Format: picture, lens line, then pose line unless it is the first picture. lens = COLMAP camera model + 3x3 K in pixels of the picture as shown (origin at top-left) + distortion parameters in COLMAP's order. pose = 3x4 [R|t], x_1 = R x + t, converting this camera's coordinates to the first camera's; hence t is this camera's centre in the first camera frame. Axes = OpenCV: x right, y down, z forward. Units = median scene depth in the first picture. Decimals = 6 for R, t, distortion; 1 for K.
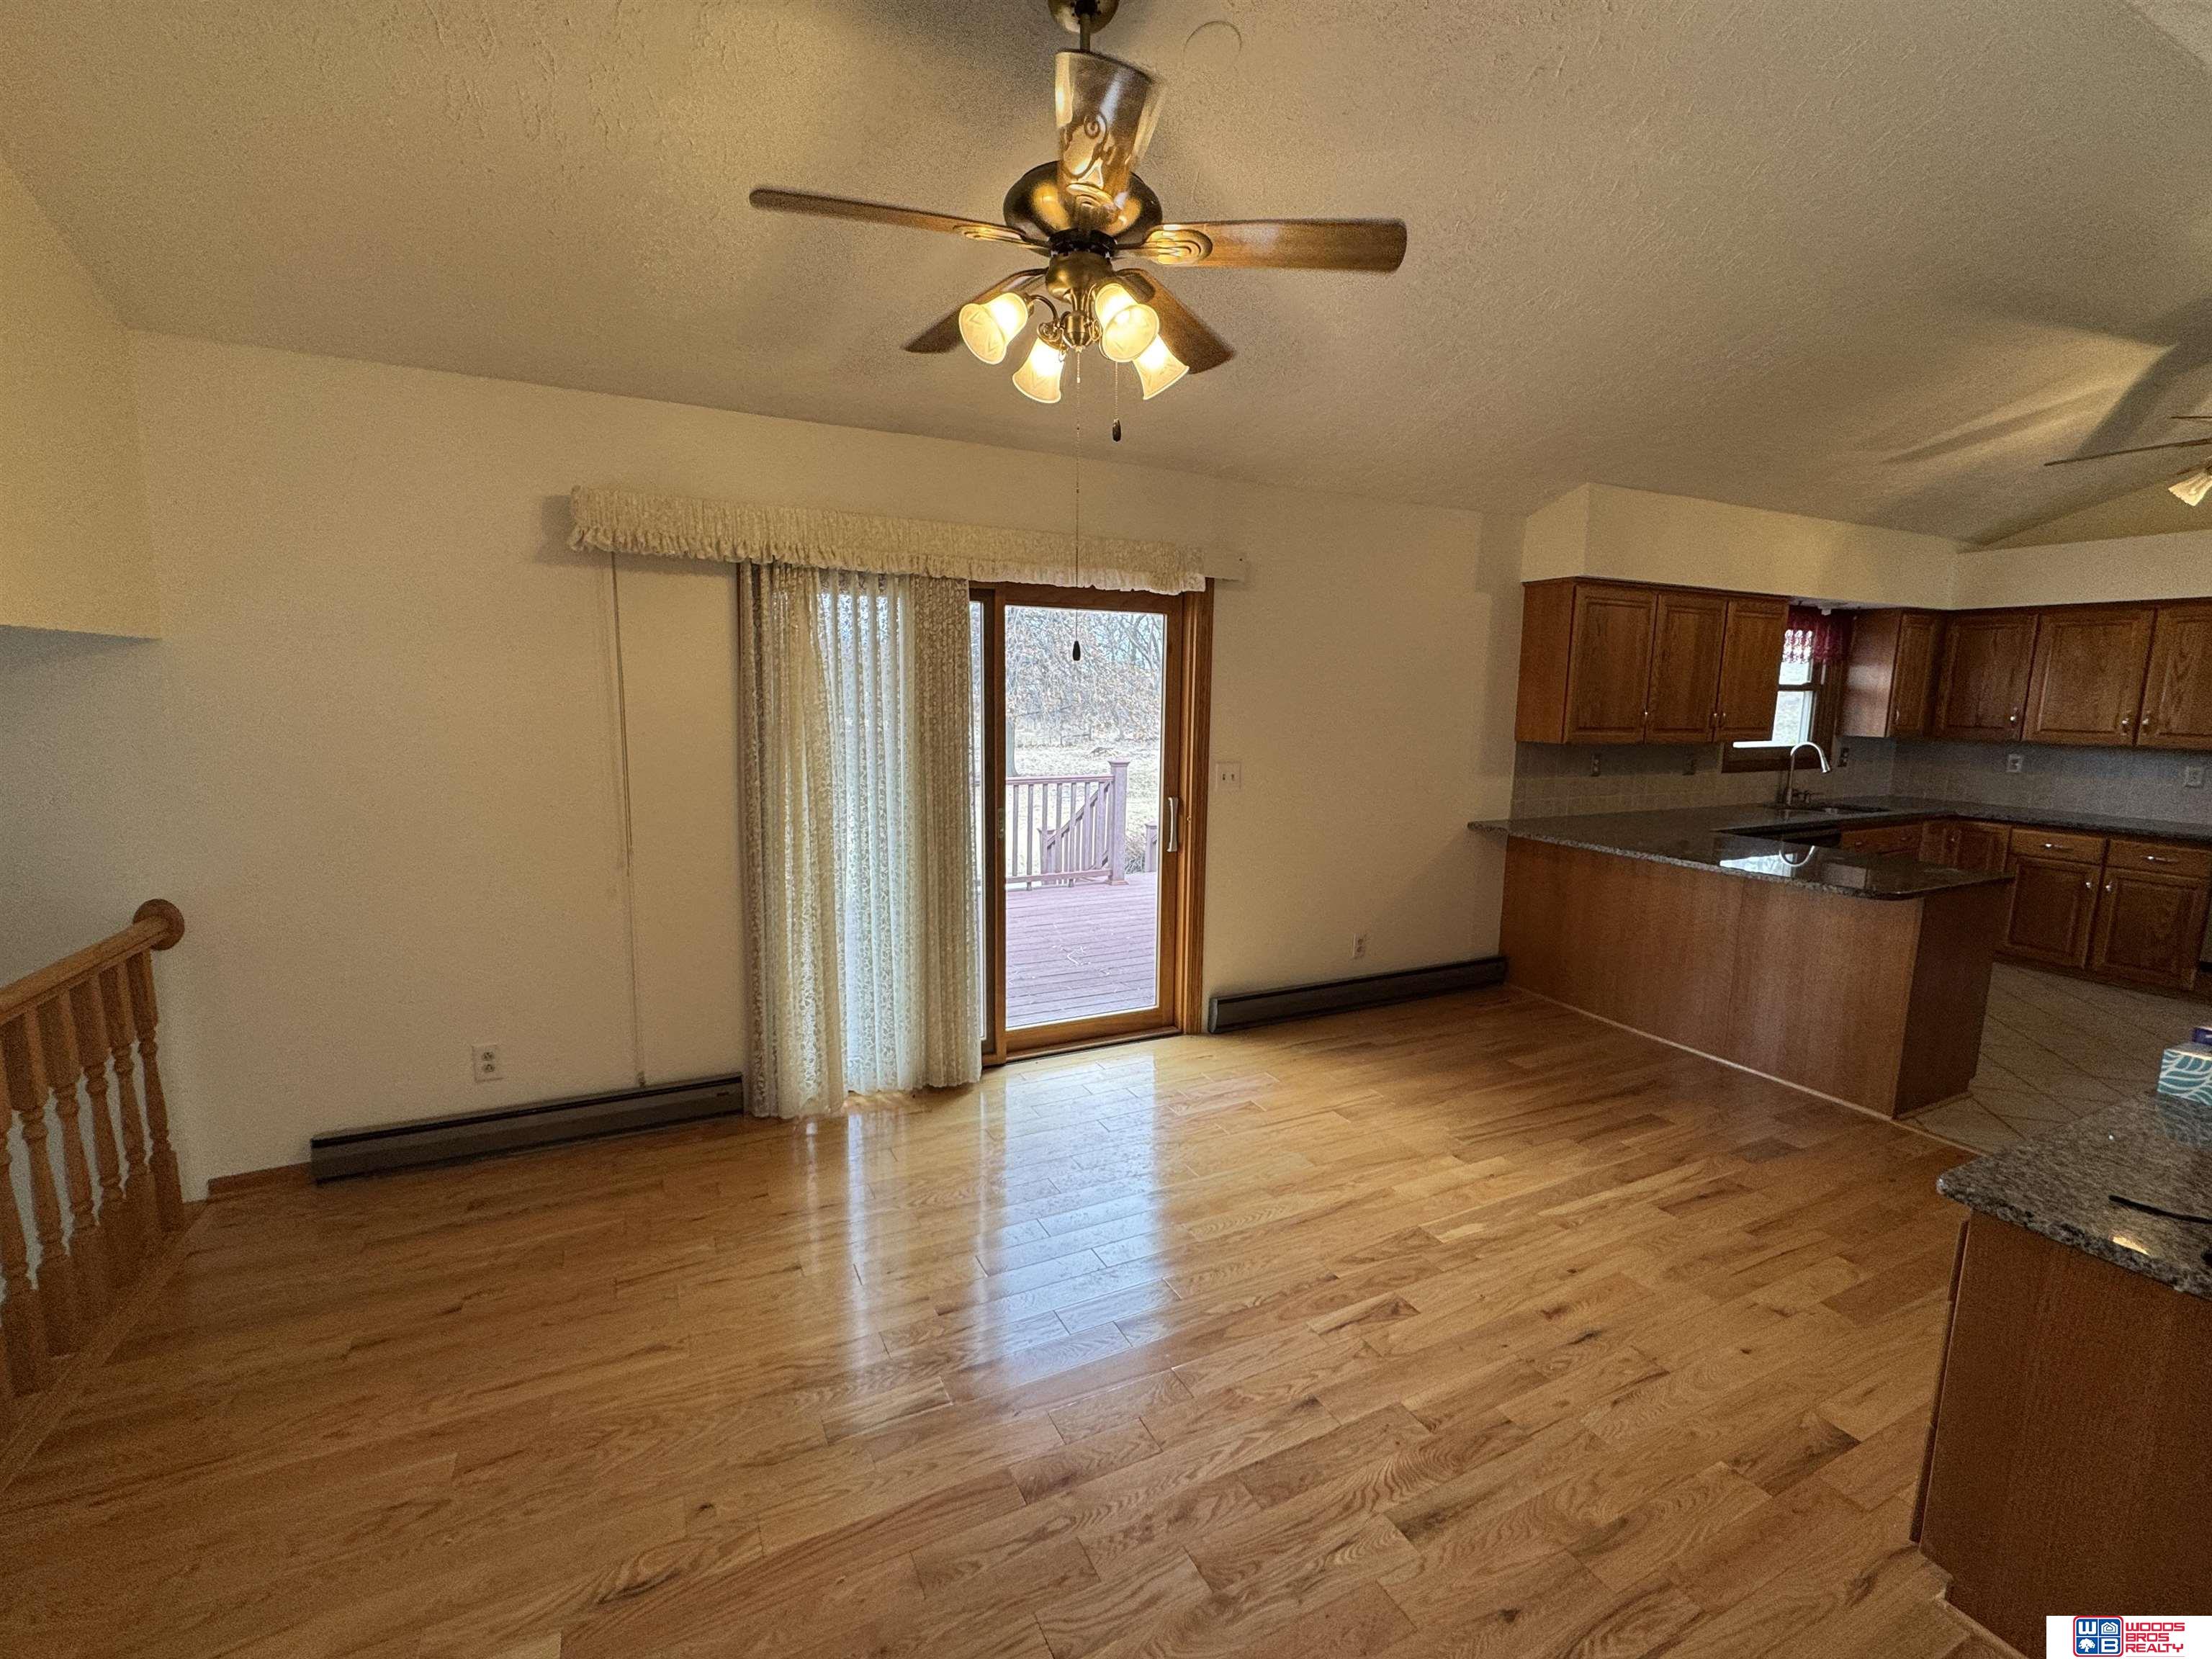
lens RADIAL K [[949.0, 0, 1108.4], [0, 949.0, 830.8], [0, 0, 1]] dist [-0.004735, -0.000451]
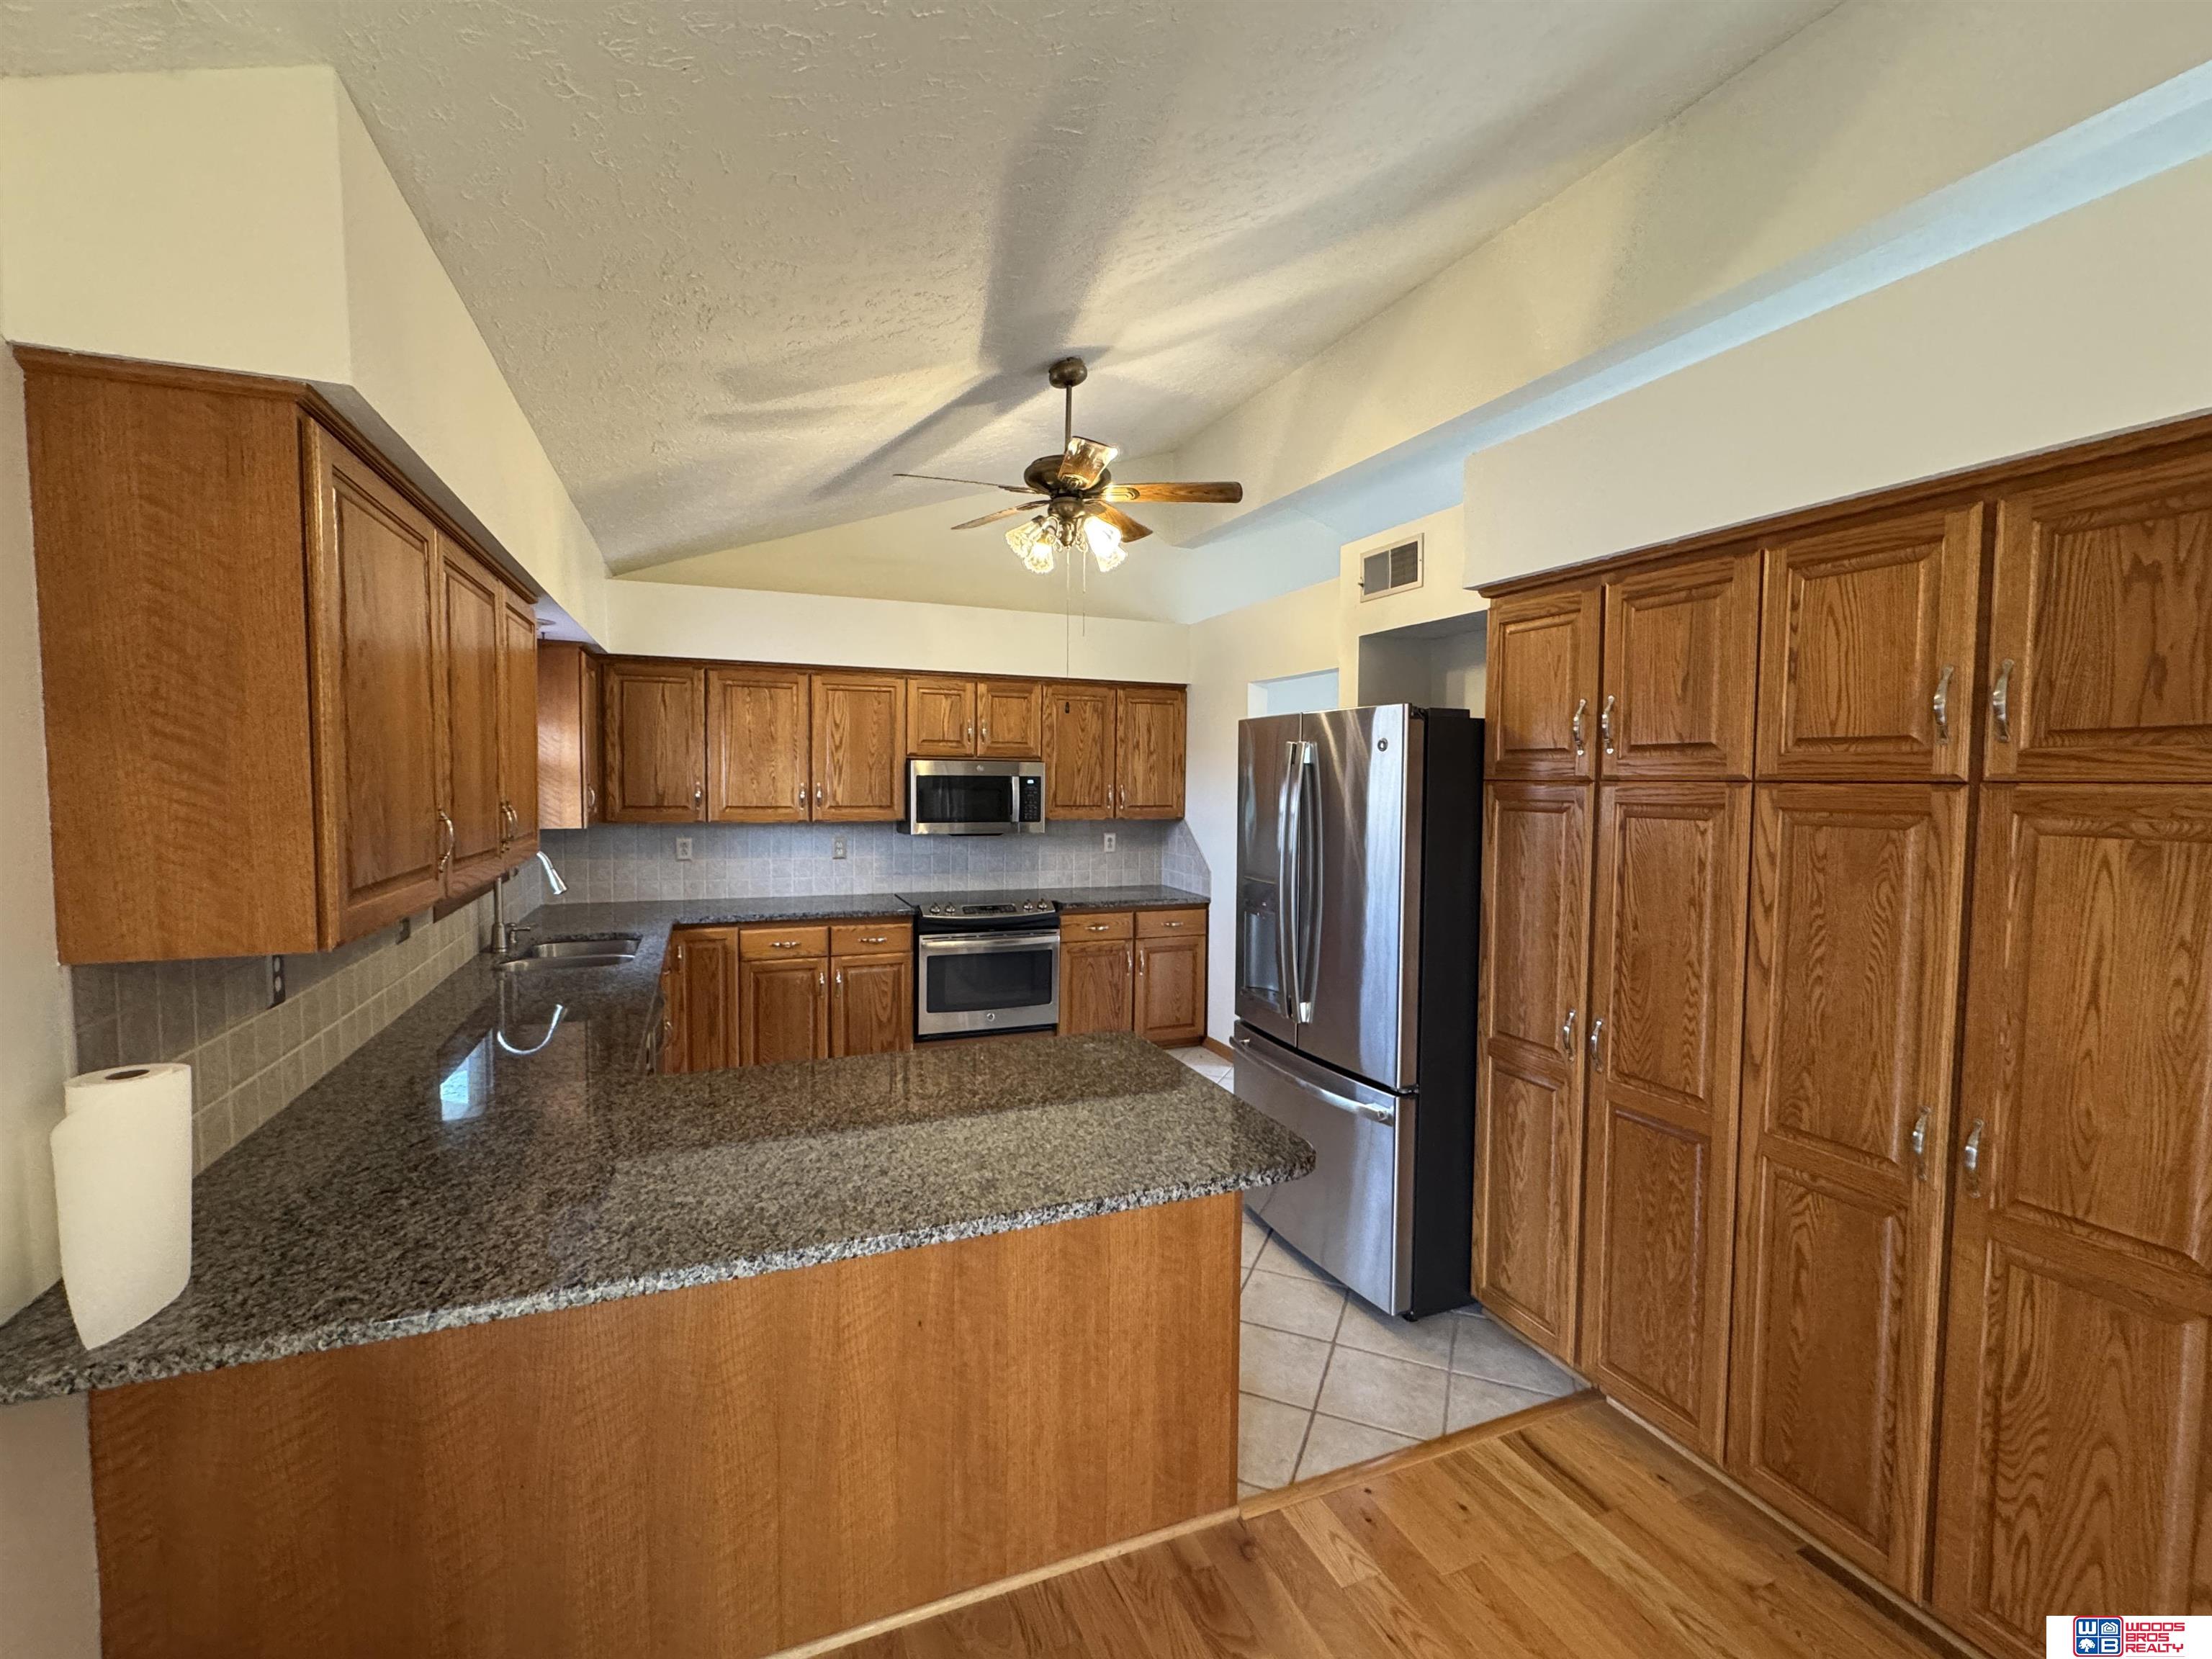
lens RADIAL K [[949.0, 0, 1111.1], [0, 949.0, 822.8], [0, 0, 1]] dist [-0.004735, -0.000451]
pose [[0.056815, -0.066464, 0.996170, 0.178732], [0.135883, 0.989012, 0.058236, -0.100279], [-0.989094, 0.132054, 0.065222, 0.638451]]
